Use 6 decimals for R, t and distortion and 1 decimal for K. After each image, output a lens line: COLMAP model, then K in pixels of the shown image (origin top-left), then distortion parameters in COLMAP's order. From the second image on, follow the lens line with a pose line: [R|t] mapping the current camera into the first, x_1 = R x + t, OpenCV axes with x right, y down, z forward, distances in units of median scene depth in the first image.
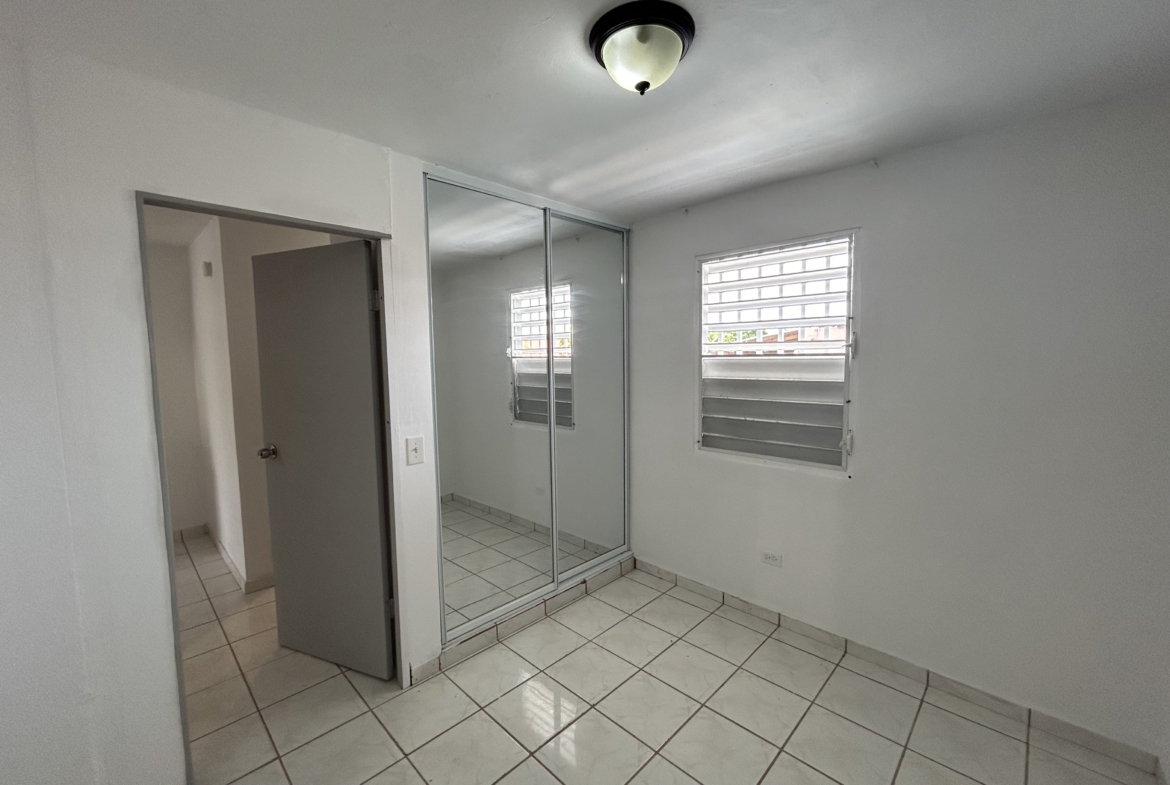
lens RADIAL K [[477.5, 0, 584.3], [0, 477.5, 393.8], [0, 0, 1]] dist [0.001667, -0.000127]
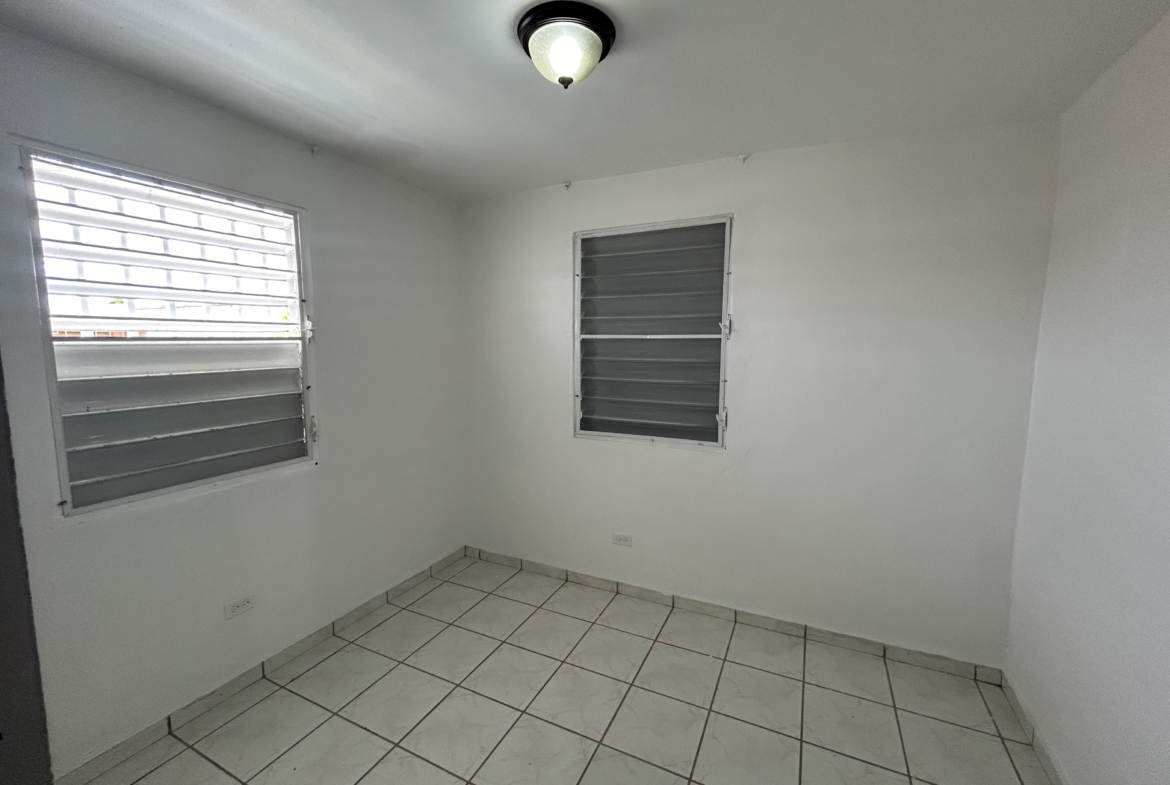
lens RADIAL K [[477.5, 0, 584.8], [0, 477.5, 392.2], [0, 0, 1]] dist [0.001667, -0.000127]
pose [[-0.311504, -0.095288, 0.945455, -0.493551], [0.075277, 0.989358, 0.124514, -0.048869], [-0.947258, 0.109958, -0.301016, 0.700541]]
